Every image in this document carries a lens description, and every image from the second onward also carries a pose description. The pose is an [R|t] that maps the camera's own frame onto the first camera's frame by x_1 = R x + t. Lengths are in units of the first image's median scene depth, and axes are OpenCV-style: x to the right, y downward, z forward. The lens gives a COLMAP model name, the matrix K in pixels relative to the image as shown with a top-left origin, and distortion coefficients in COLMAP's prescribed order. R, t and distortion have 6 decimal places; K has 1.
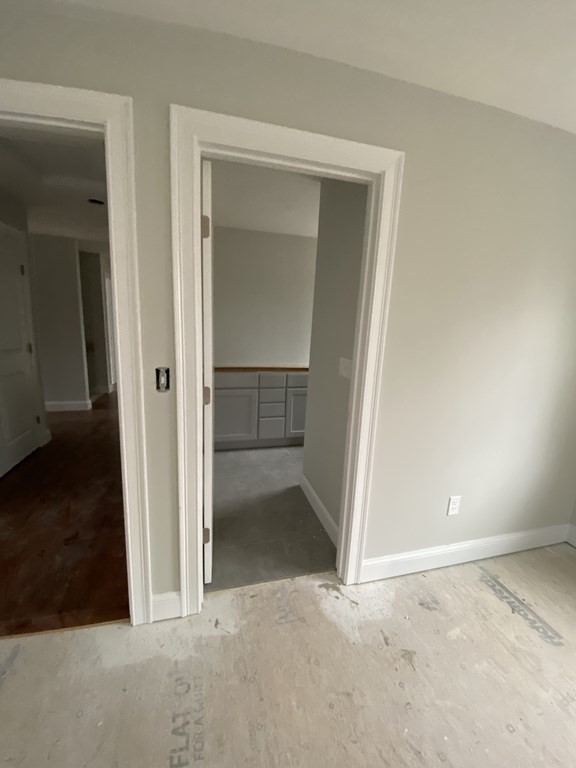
lens RADIAL K [[312.6, 0, 288.0], [0, 312.6, 384.0], [0, 0, 1]] dist [0.021690, -0.019990]
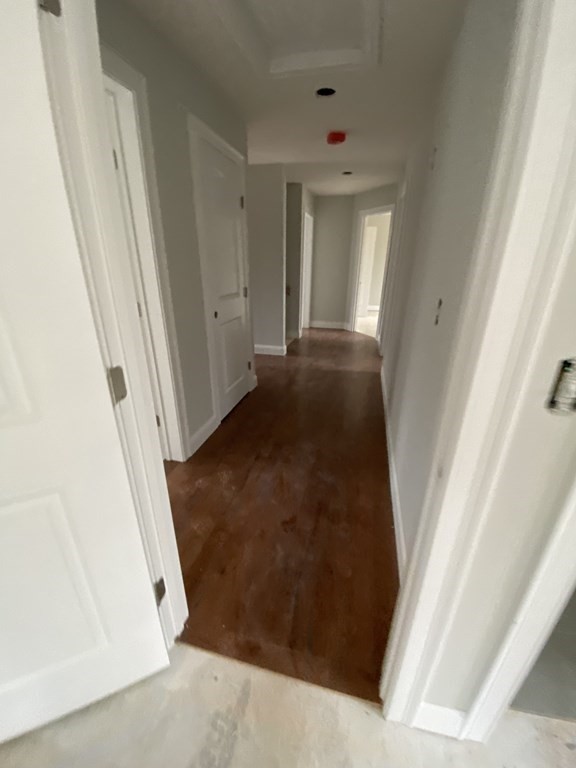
lens RADIAL K [[312.6, 0, 288.0], [0, 312.6, 384.0], [0, 0, 1]] dist [0.021690, -0.019990]
pose [[0.874453, 0.146638, -0.462418, -0.239129], [-0.062394, 0.979300, 0.192558, -0.032861], [0.481082, -0.139530, 0.865501, 0.208157]]
